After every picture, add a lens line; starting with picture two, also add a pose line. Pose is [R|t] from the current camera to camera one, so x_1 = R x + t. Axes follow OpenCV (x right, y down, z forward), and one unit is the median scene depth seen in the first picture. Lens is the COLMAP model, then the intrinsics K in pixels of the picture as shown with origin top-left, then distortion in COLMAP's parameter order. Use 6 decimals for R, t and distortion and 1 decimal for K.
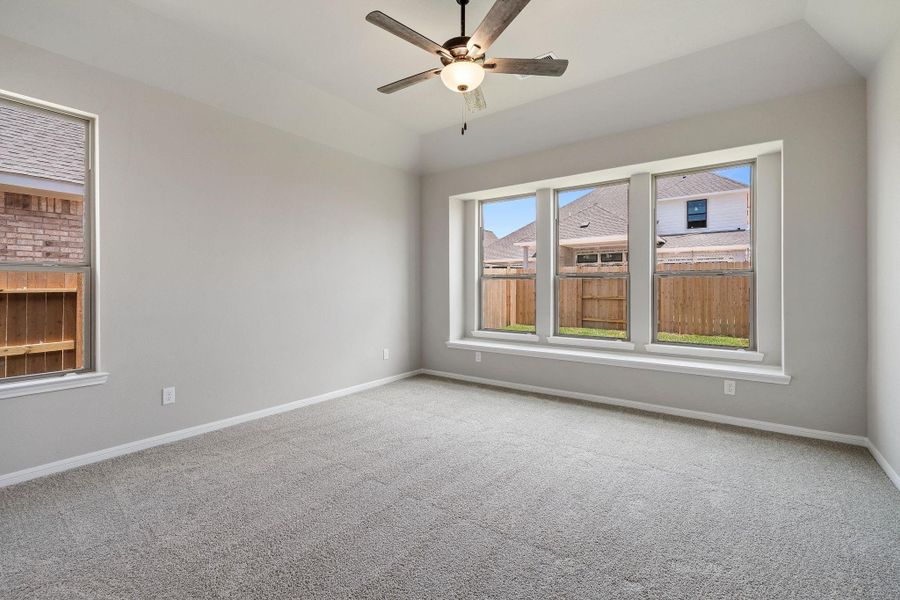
lens RADIAL K [[425.5, 0, 450.9], [0, 425.5, 277.5], [0, 0, 1]] dist [0.003425, 0.000211]
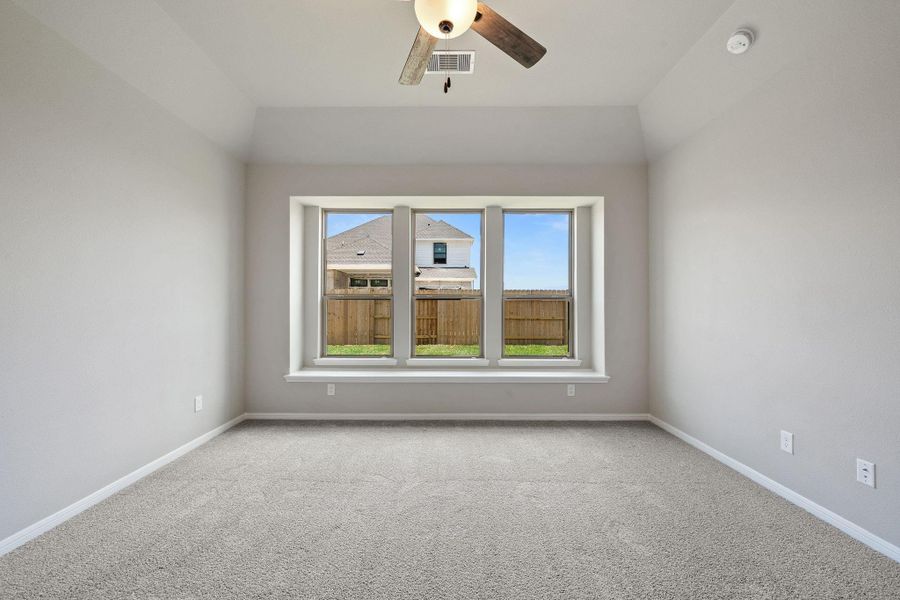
lens RADIAL K [[352.8, 0, 450.0], [0, 352.8, 300.0], [0, 0, 1]] dist [-0.002166, -0.000222]
pose [[0.797426, 0.016241, 0.603198, -0.102160], [-0.016695, 0.999849, -0.004851, 0.003780], [-0.603186, -0.006202, 0.797576, 0.170956]]
